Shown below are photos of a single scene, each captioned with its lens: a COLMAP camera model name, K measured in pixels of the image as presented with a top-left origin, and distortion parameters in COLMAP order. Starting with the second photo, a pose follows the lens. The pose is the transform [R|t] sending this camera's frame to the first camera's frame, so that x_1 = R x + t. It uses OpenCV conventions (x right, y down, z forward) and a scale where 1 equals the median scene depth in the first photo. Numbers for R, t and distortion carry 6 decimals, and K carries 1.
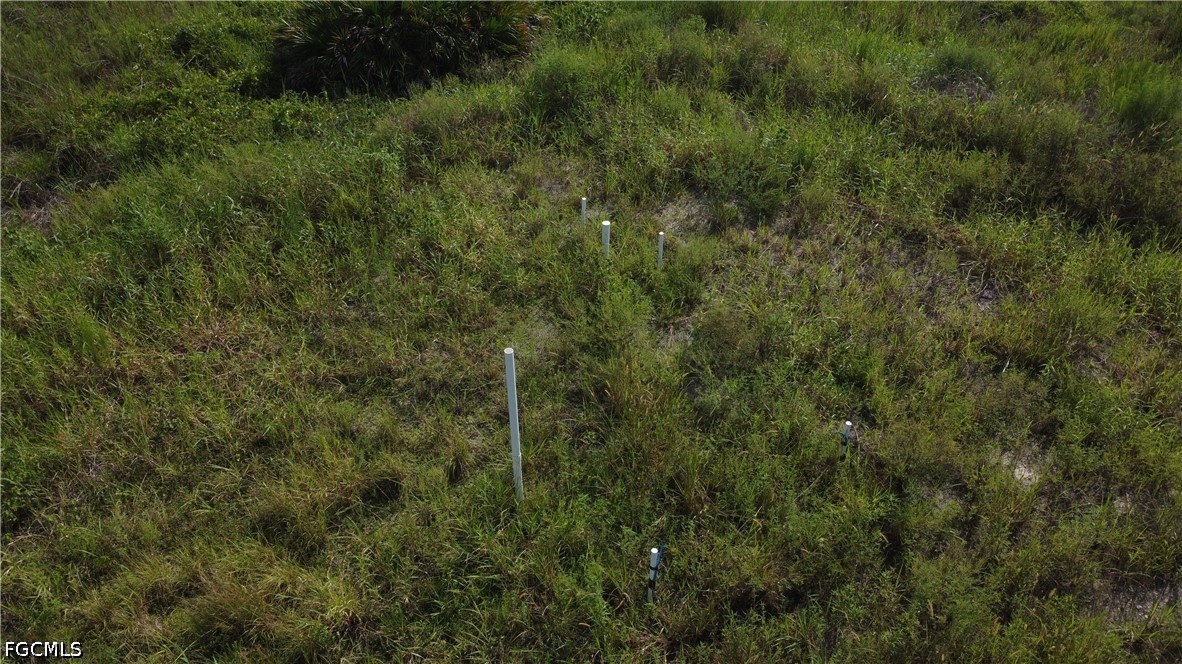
lens RADIAL K [[884.8, 0, 590.5], [0, 884.8, 332.8], [0, 0, 1]] dist [0.003651, -0.001919]
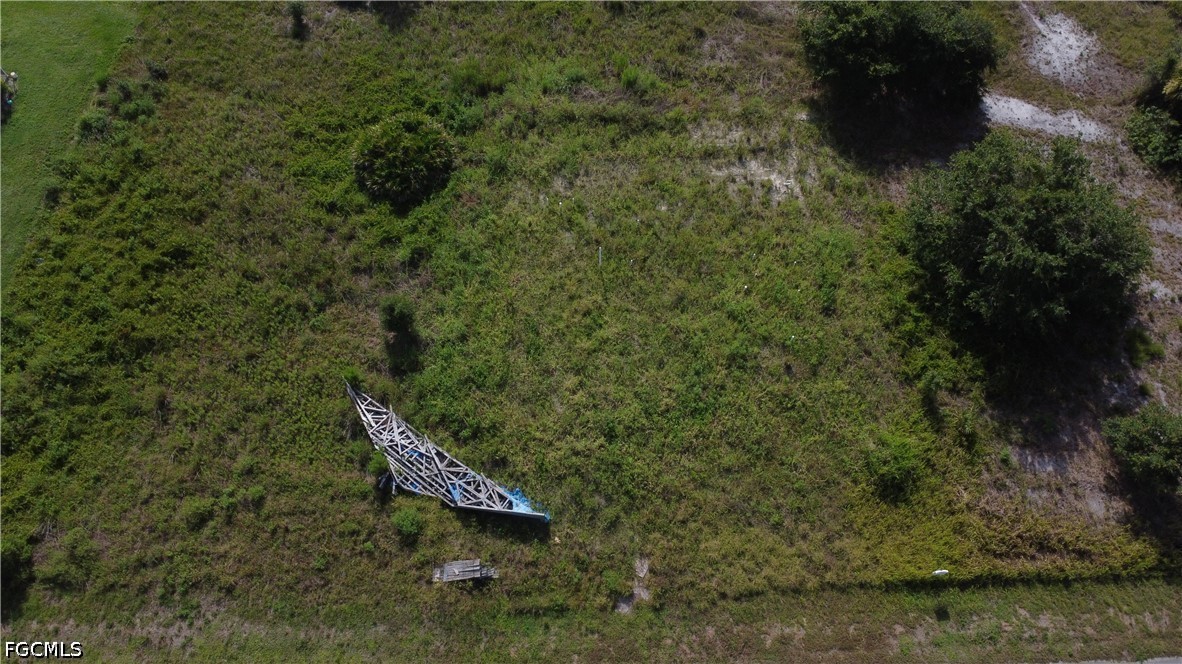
lens RADIAL K [[884.8, 0, 587.8], [0, 884.8, 331.7], [0, 0, 1]] dist [0.003651, -0.001919]
pose [[0.737318, -0.602811, 0.304927, -1.884571], [0.426352, 0.765363, 0.482124, -2.000012], [-0.524010, -0.225473, 0.821326, -3.240757]]
